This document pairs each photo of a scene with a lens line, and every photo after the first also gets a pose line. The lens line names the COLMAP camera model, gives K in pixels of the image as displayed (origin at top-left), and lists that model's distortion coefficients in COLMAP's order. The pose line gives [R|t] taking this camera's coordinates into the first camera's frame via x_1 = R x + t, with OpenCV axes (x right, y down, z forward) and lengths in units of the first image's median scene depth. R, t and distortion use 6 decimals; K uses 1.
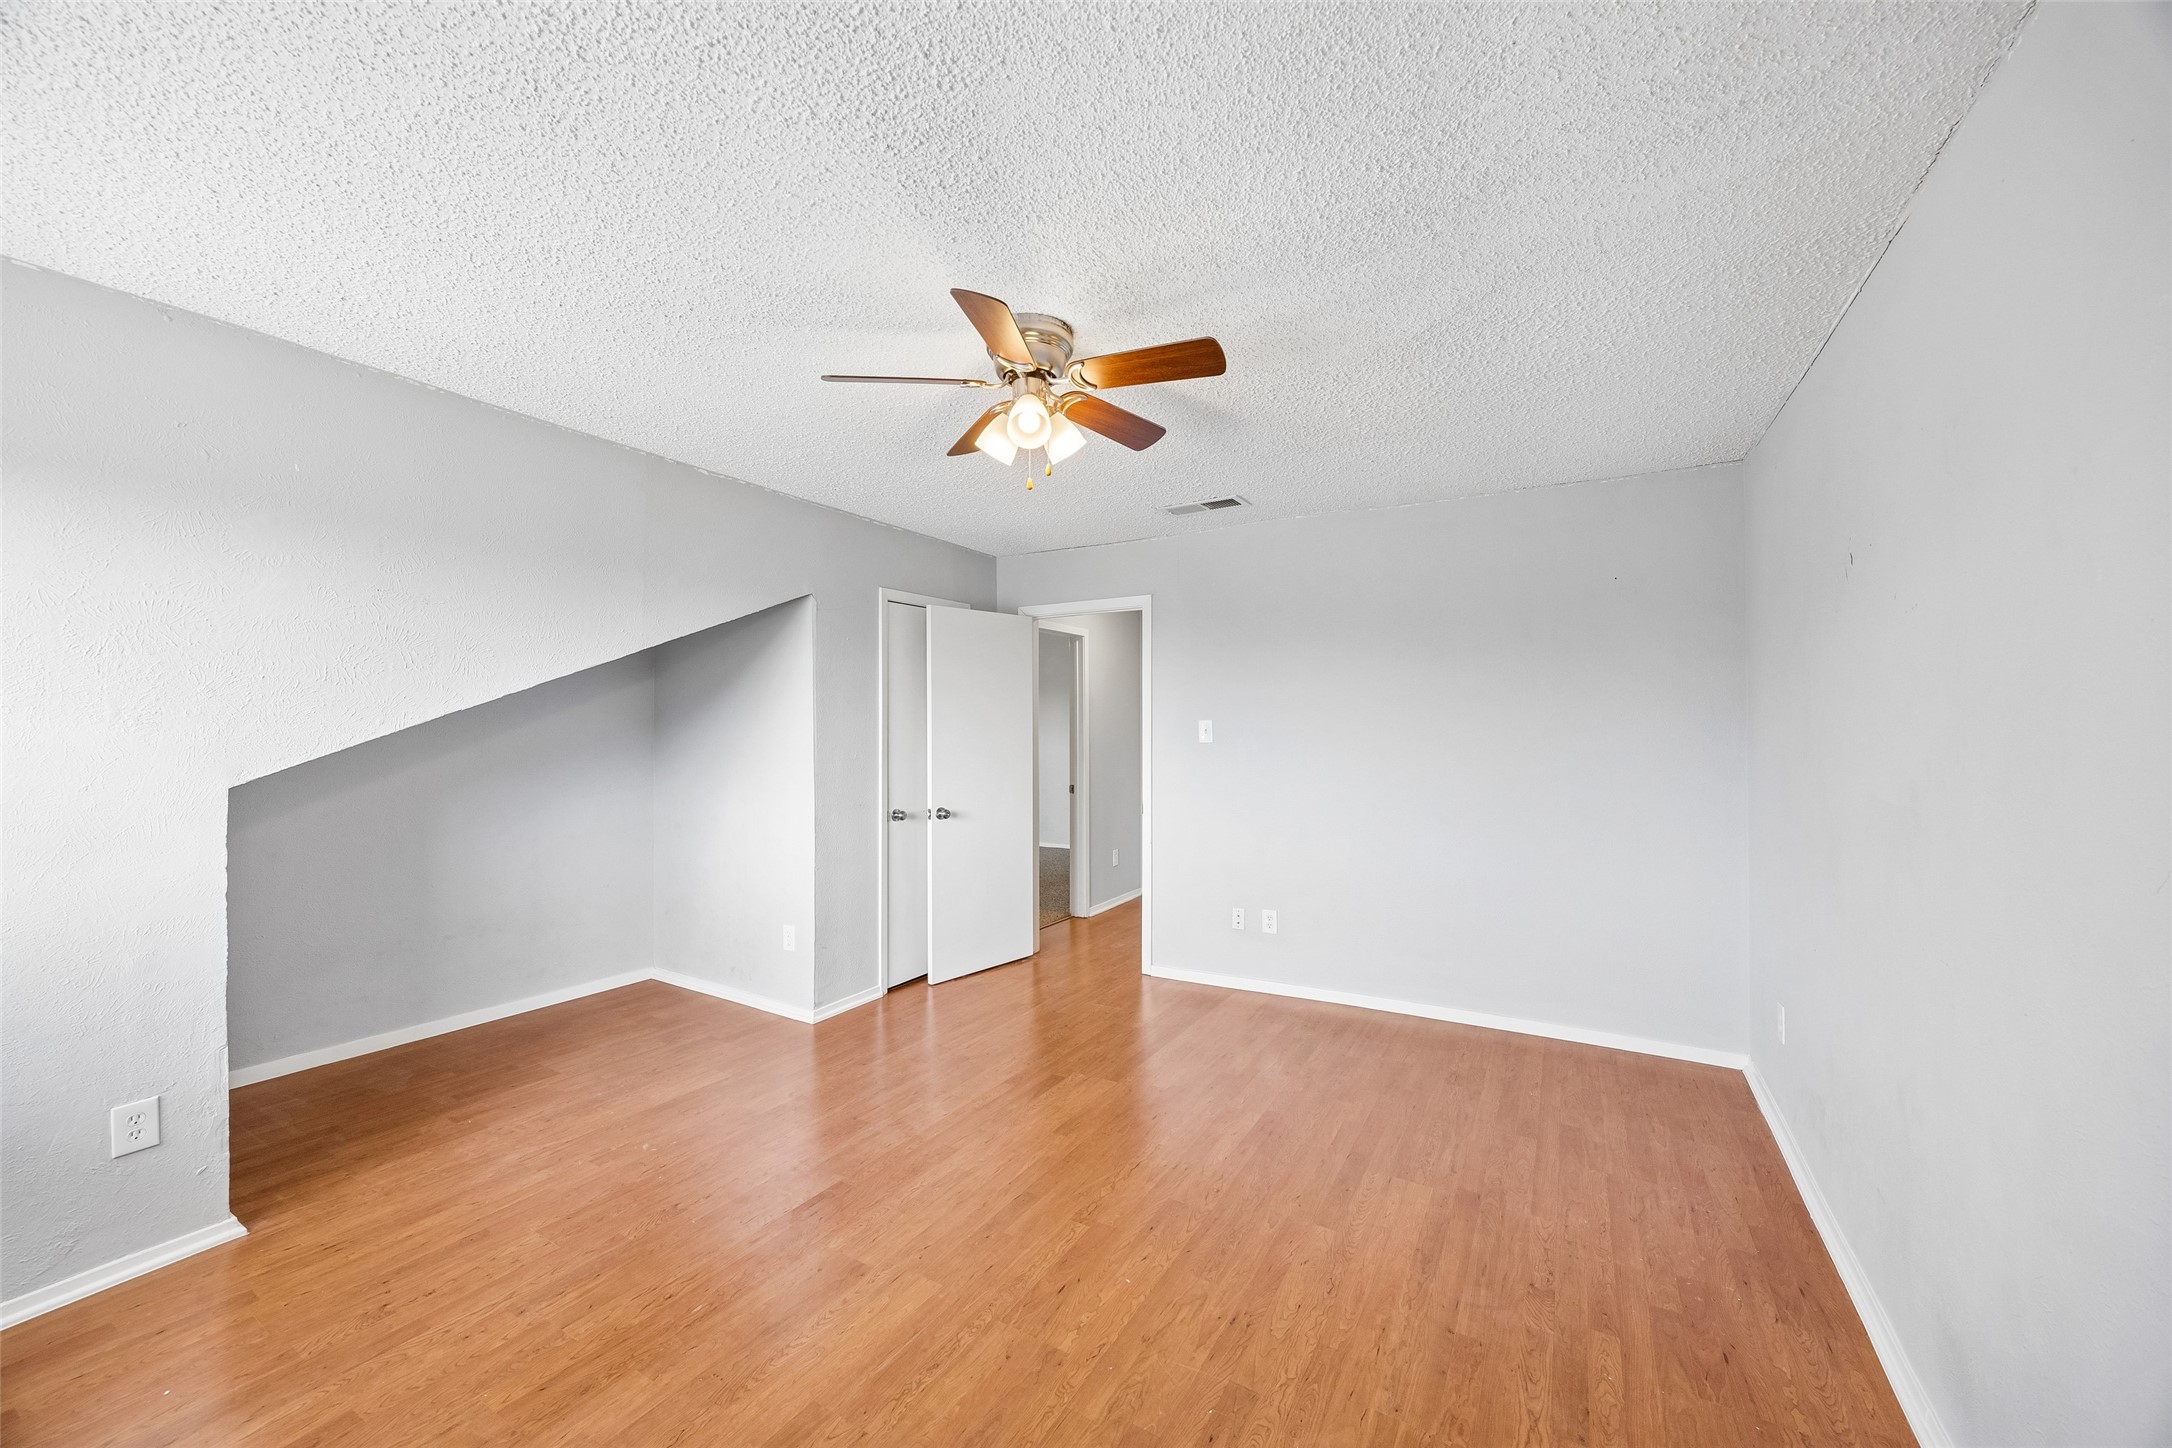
lens RADIAL K [[837.0, 0, 1081.2], [0, 837.0, 711.7], [0, 0, 1]] dist [-0.000558, -0.000328]
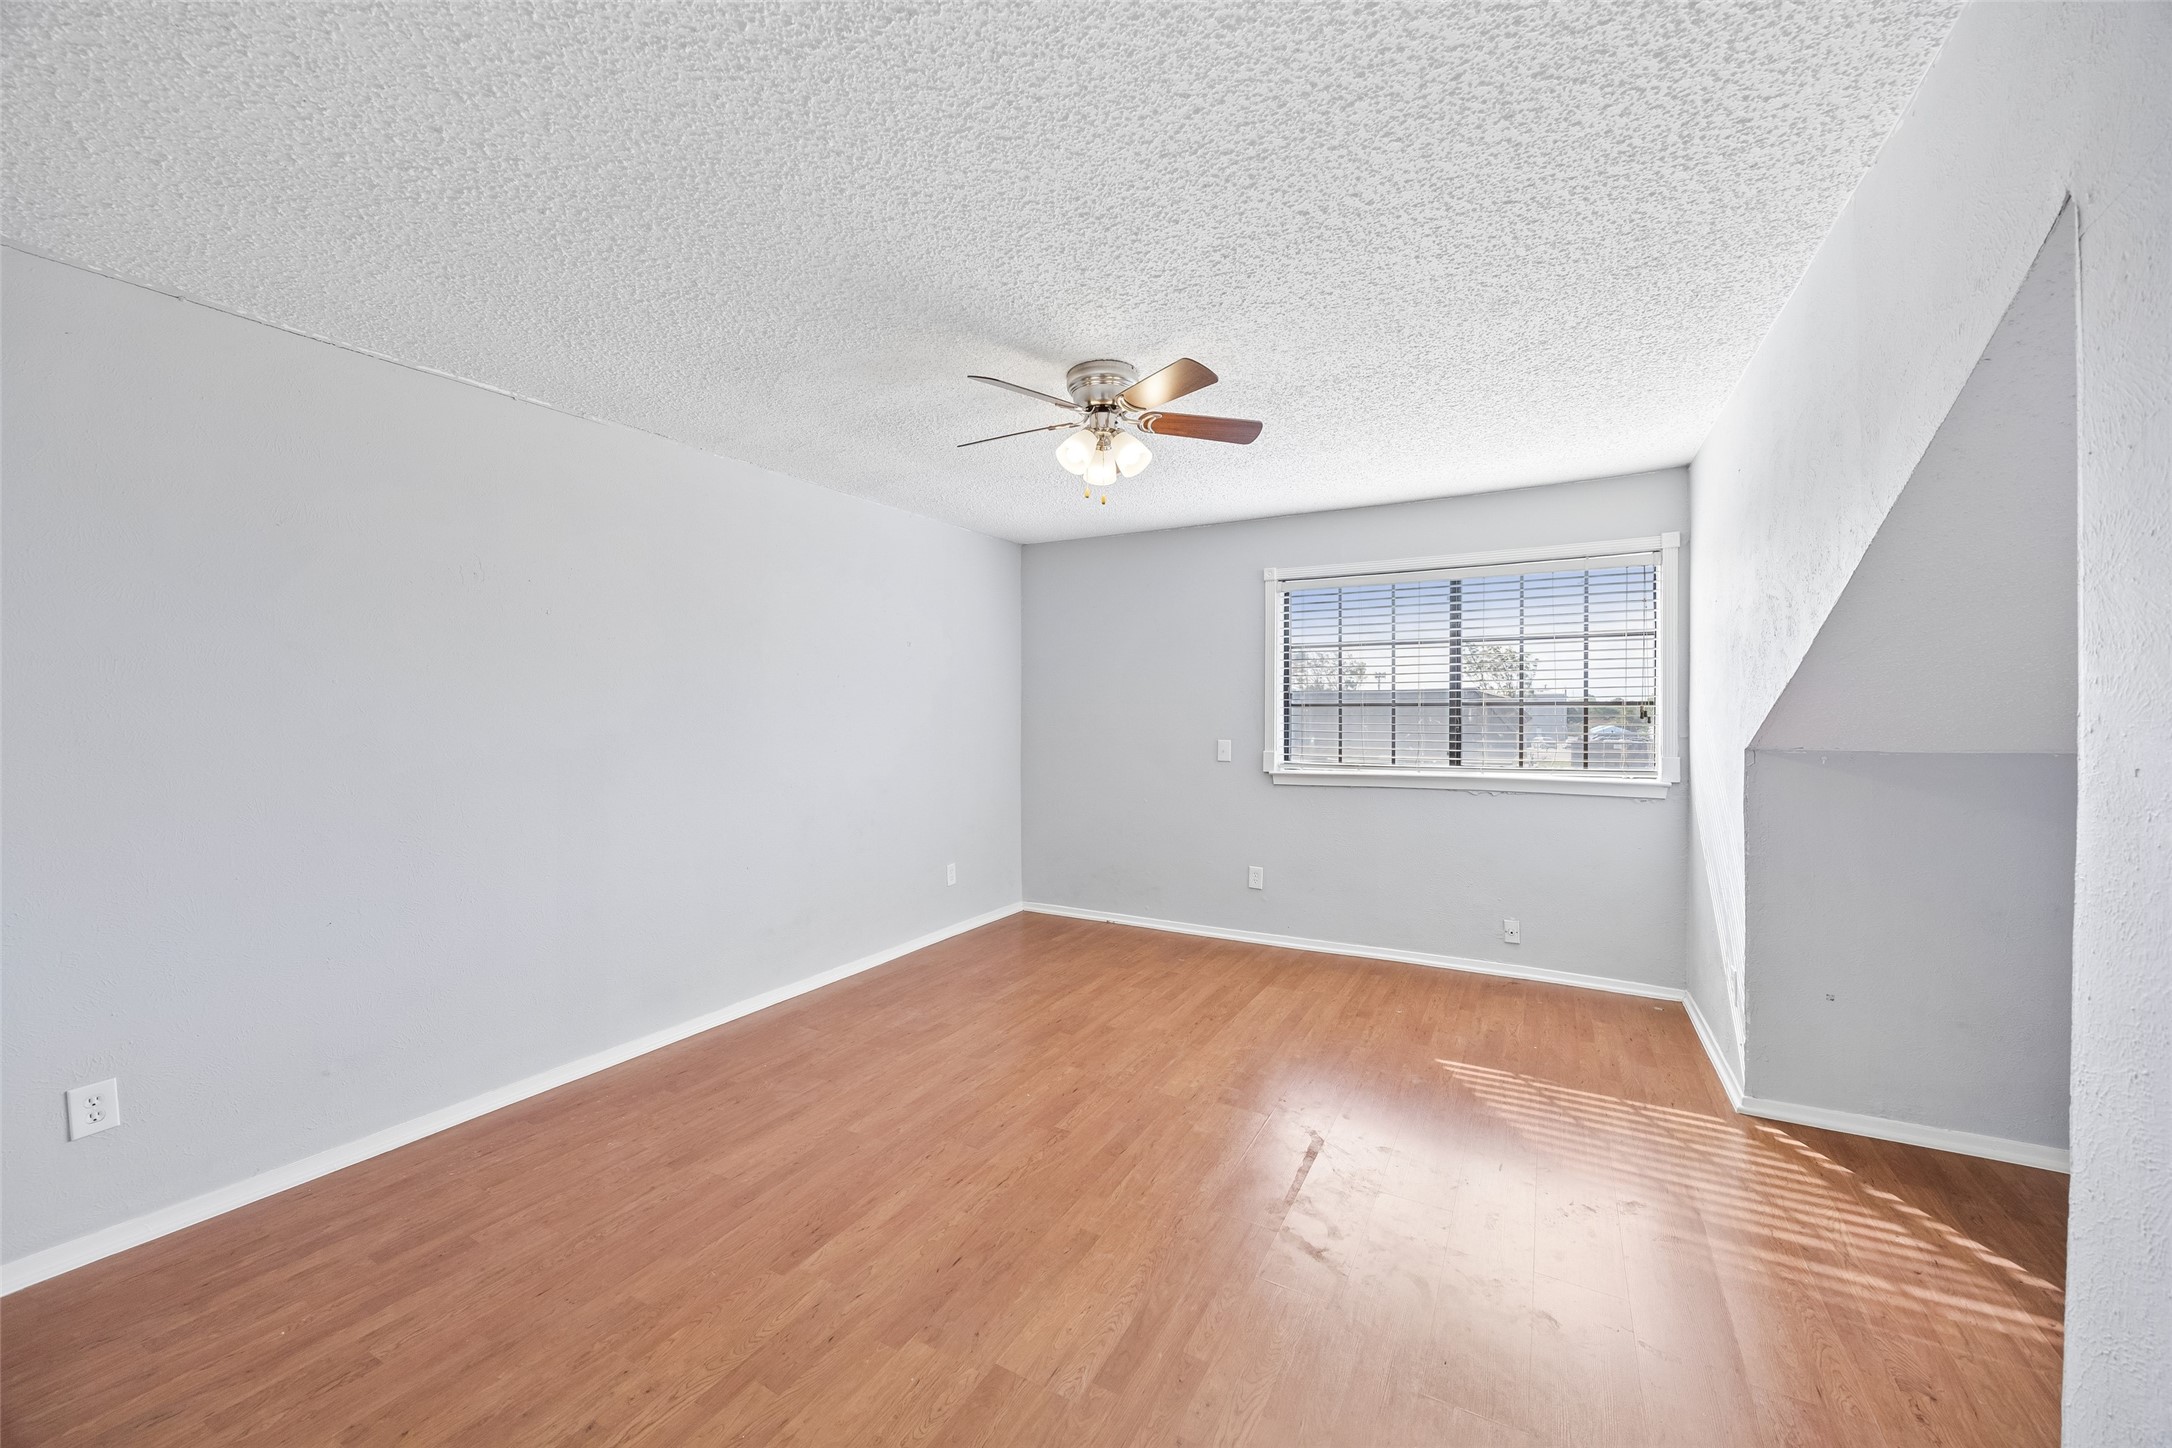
lens RADIAL K [[837.0, 0, 1081.2], [0, 837.0, 711.7], [0, 0, 1]] dist [-0.000558, -0.000328]
pose [[-0.999647, -0.000869, -0.026571, 0.004715], [-0.000586, 0.999943, -0.010672, 0.046019], [0.026578, -0.010653, -0.999590, 2.195163]]
